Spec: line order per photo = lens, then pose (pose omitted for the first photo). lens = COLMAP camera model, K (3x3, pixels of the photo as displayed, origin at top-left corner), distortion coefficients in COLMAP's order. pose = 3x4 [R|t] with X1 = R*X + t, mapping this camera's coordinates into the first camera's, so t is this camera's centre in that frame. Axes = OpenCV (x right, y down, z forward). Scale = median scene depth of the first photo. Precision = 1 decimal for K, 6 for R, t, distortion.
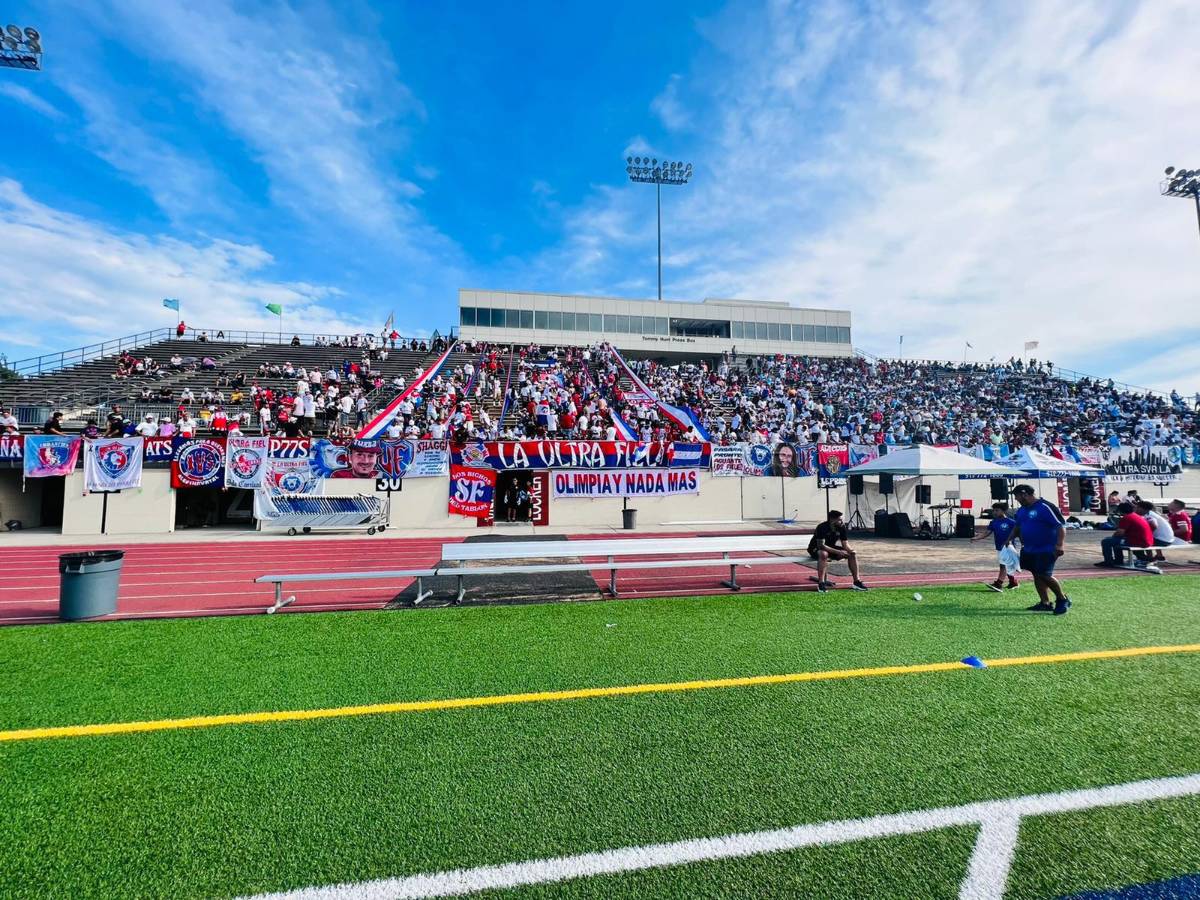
lens RADIAL K [[483.9, 0, 602.5], [0, 483.9, 450.1], [0, 0, 1]] dist [0.002010, -0.001256]
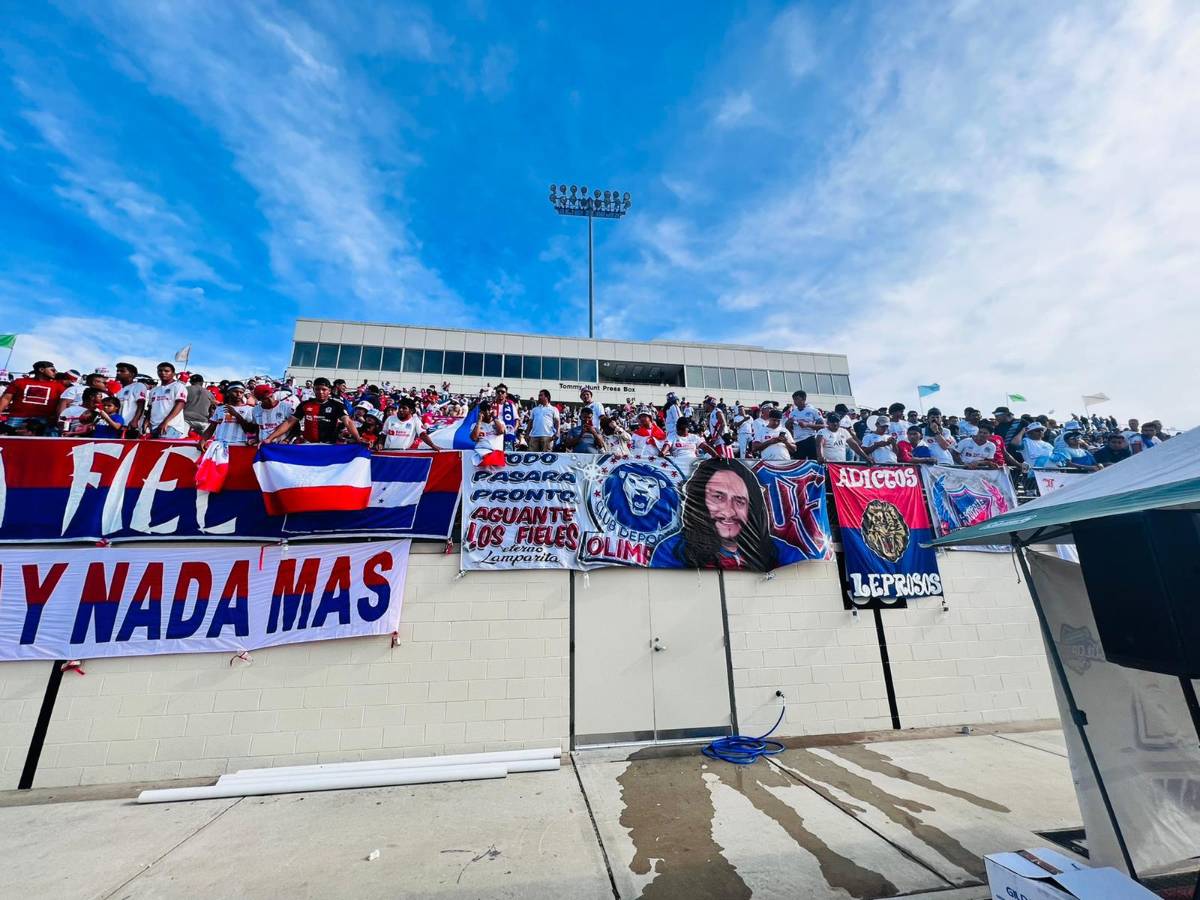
lens RADIAL K [[483.9, 0, 599.0], [0, 483.9, 453.4], [0, 0, 1]] dist [0.002010, -0.001256]
pose [[0.999911, -0.013280, 0.001370, 0.302111], [0.013259, 0.975834, -0.218112, 0.049416], [0.001560, 0.218110, 0.975923, 0.705747]]
